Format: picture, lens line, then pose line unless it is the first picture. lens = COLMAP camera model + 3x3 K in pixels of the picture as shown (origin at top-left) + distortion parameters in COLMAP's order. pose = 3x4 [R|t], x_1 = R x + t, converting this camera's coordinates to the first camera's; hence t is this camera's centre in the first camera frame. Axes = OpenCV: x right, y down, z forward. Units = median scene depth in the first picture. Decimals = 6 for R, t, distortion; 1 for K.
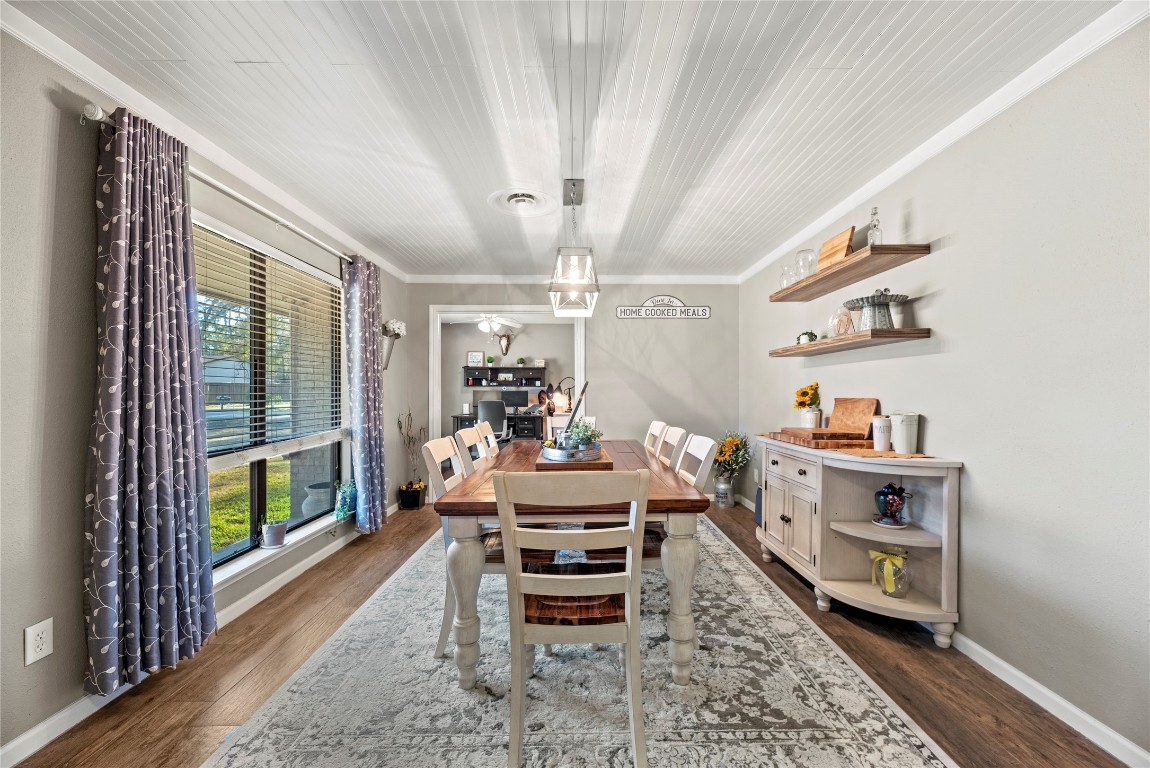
lens RADIAL K [[470.3, 0, 576.0], [0, 470.3, 391.8], [0, 0, 1]] dist [-0.001020, -0.000005]
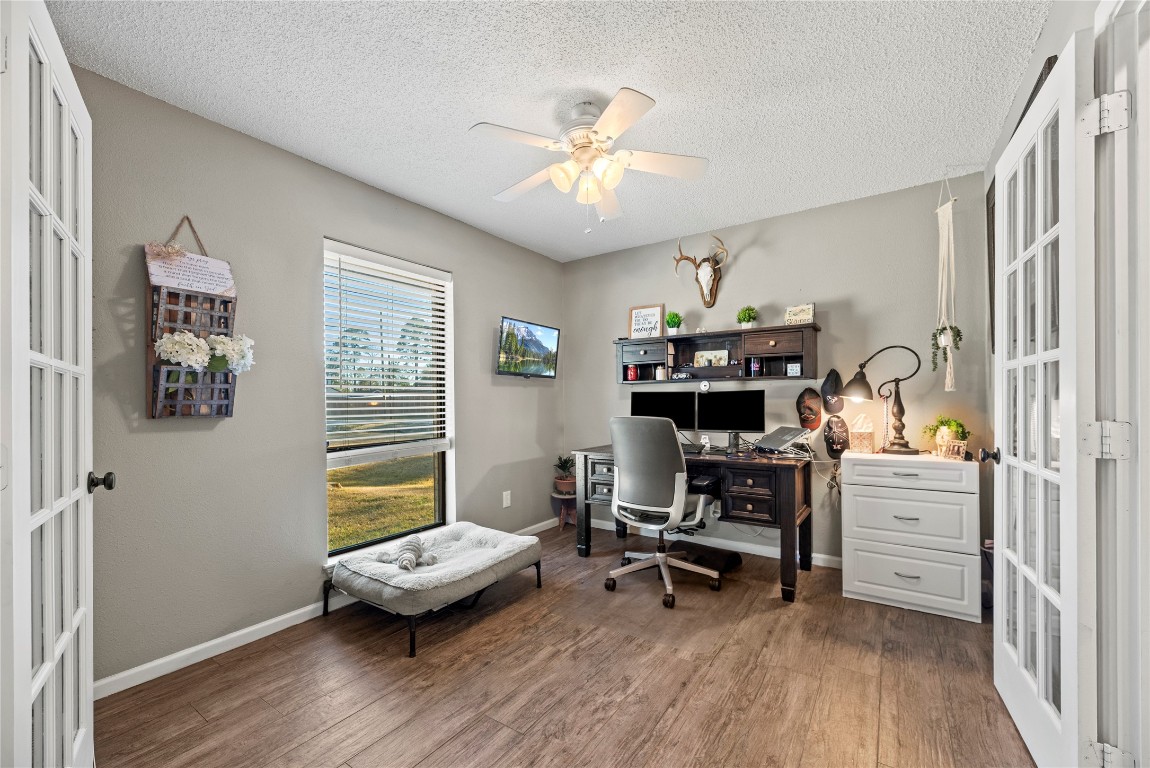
lens RADIAL K [[470.3, 0, 578.5], [0, 470.3, 395.0], [0, 0, 1]] dist [-0.001020, -0.000005]
pose [[0.830868, -0.012499, -0.556329, -0.016830], [0.006029, 0.999891, -0.013461, 0.005933], [0.556437, 0.007831, 0.830853, 0.596109]]
